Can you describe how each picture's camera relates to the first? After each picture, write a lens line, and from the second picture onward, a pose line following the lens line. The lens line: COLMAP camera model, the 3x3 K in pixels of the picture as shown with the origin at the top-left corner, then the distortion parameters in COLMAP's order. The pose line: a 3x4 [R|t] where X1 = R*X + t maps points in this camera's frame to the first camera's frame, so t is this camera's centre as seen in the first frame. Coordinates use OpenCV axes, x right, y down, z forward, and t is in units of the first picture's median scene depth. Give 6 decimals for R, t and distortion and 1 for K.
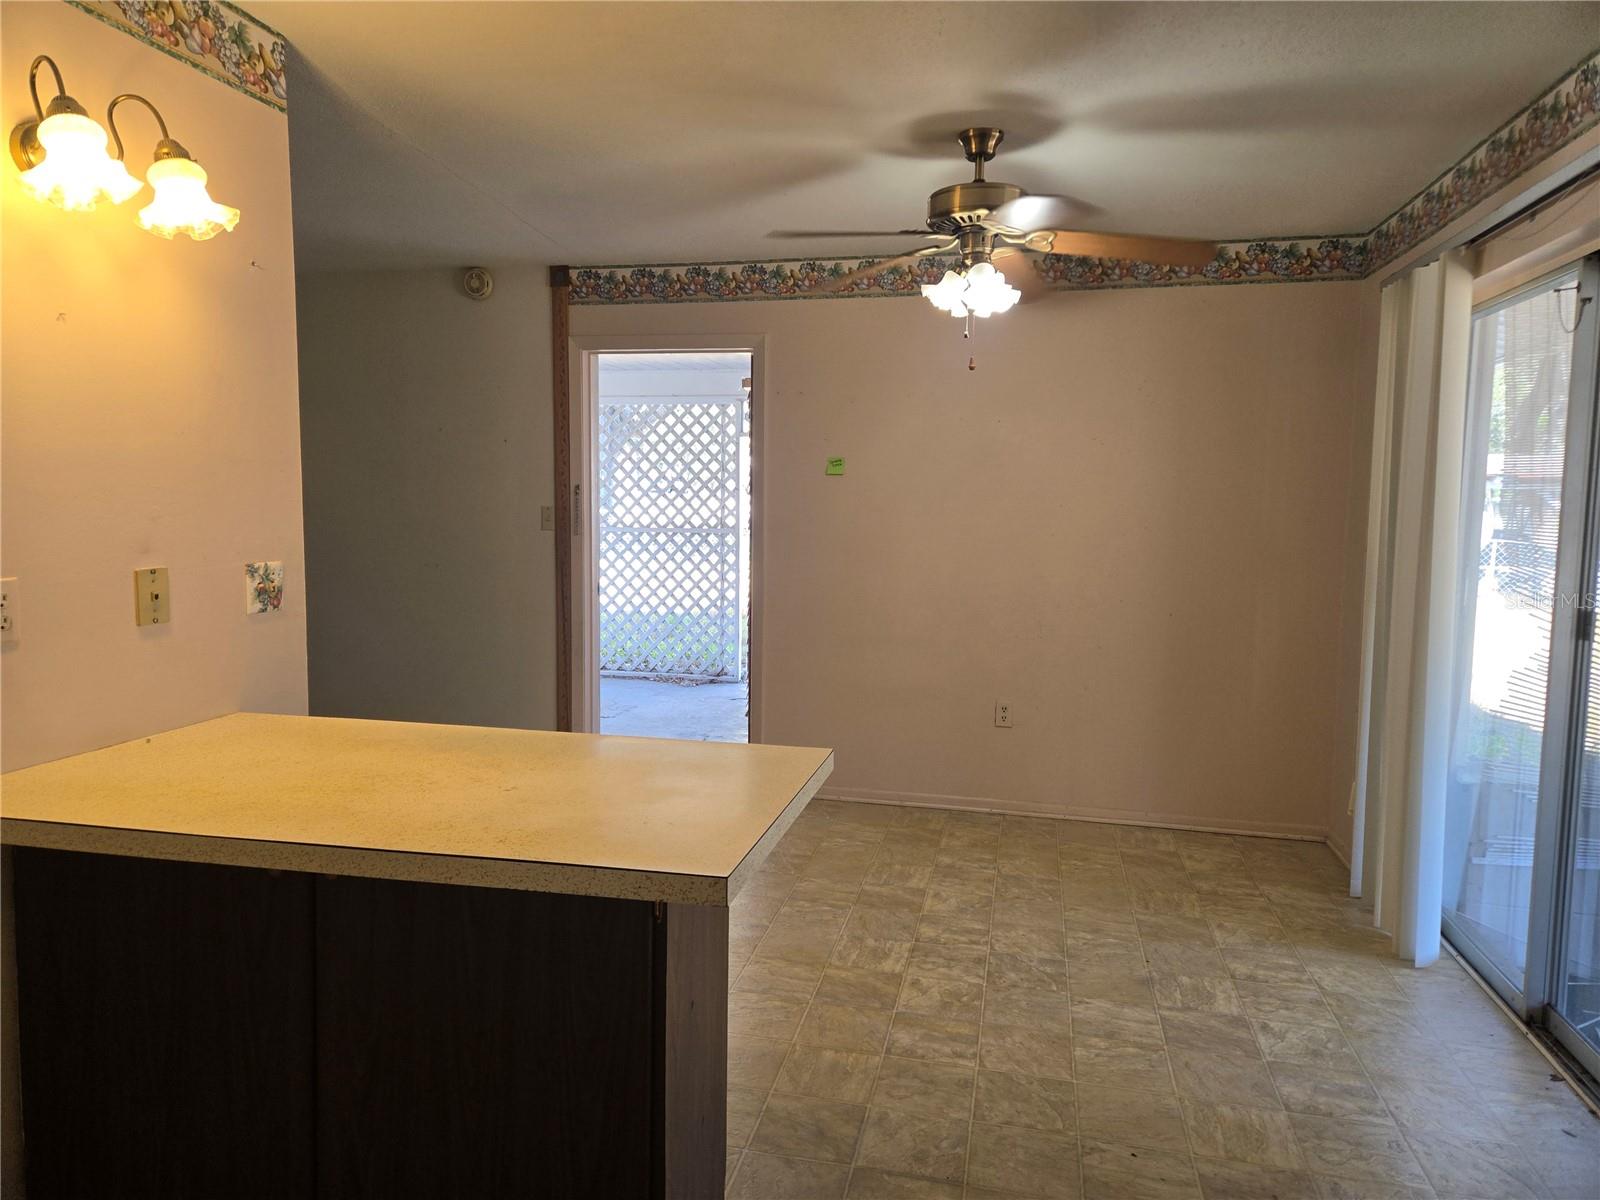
lens RADIAL K [[1086.0, 0, 800.0], [0, 1086.0, 600.0], [0, 0, 1]] dist [0.005853, 0.003221]
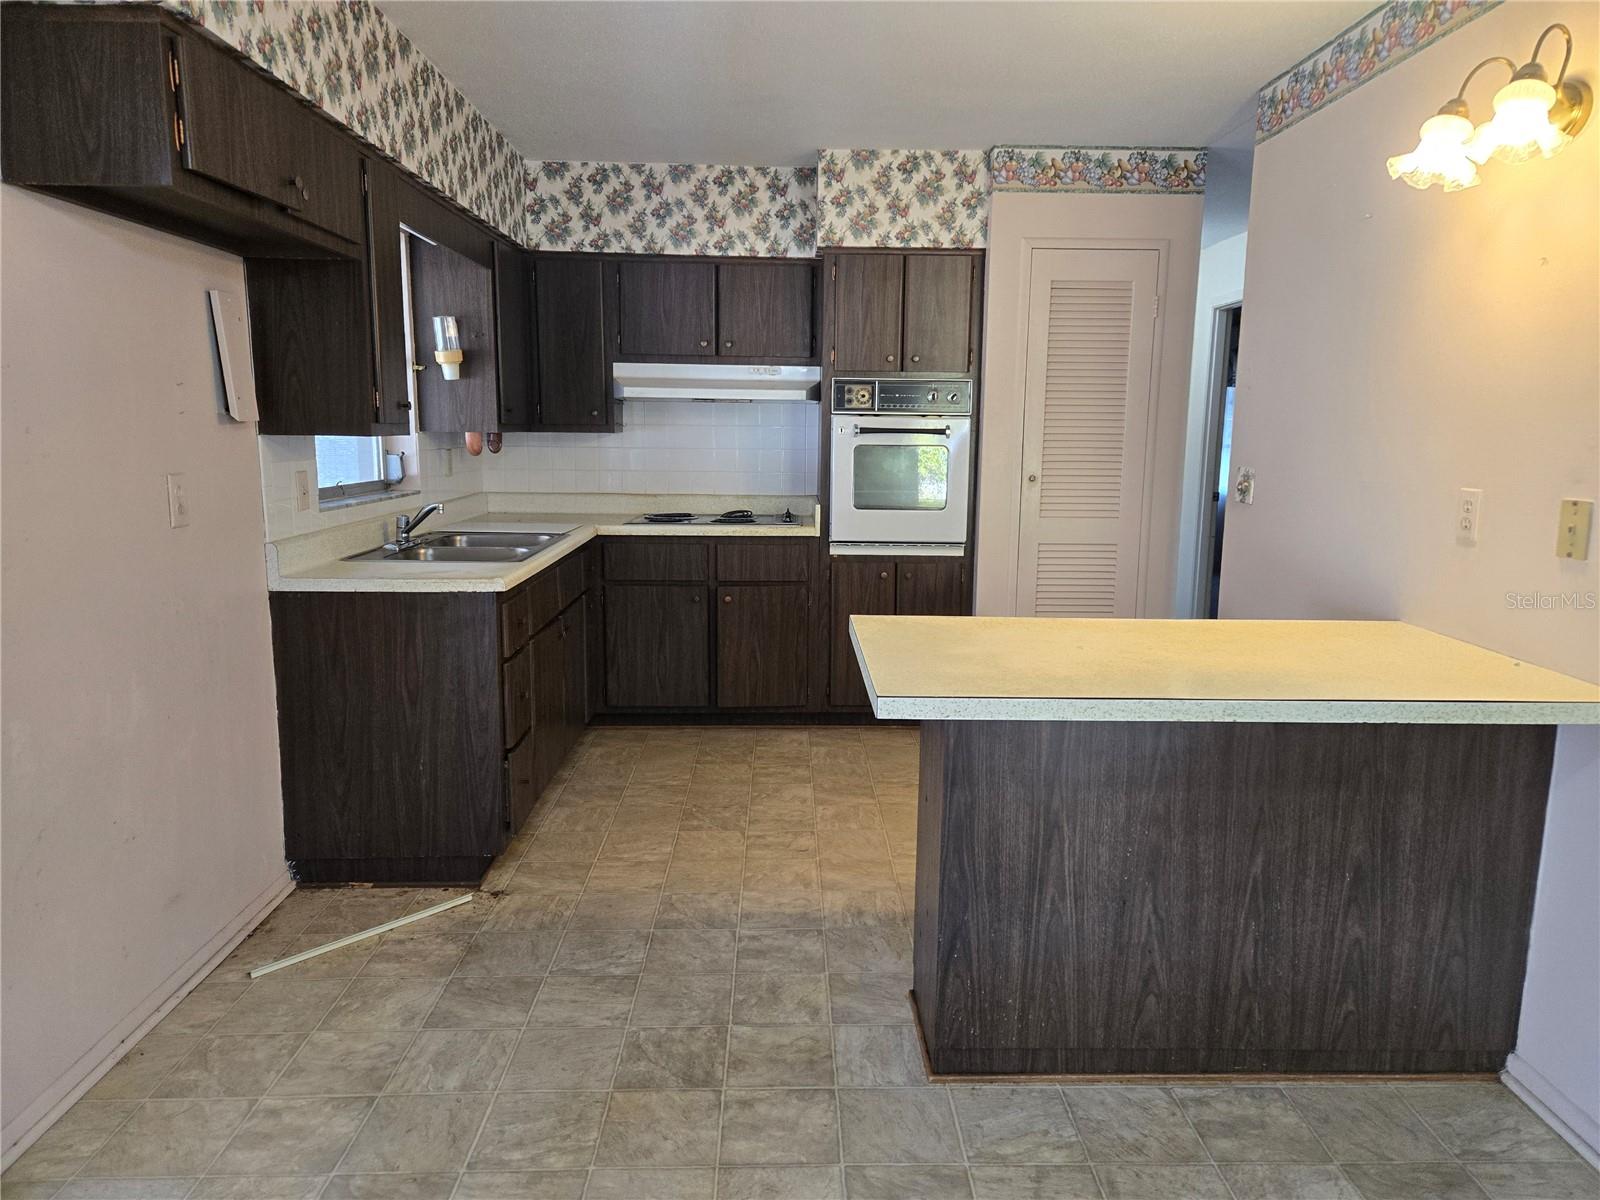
lens RADIAL K [[1086.0, 0, 800.0], [0, 1086.0, 600.0], [0, 0, 1]] dist [0.005853, 0.003221]
pose [[-0.974313, 0.018398, -0.224444, 0.311859], [-0.038754, 0.968089, 0.247591, -0.157420], [0.221837, 0.249929, -0.942509, 1.792340]]
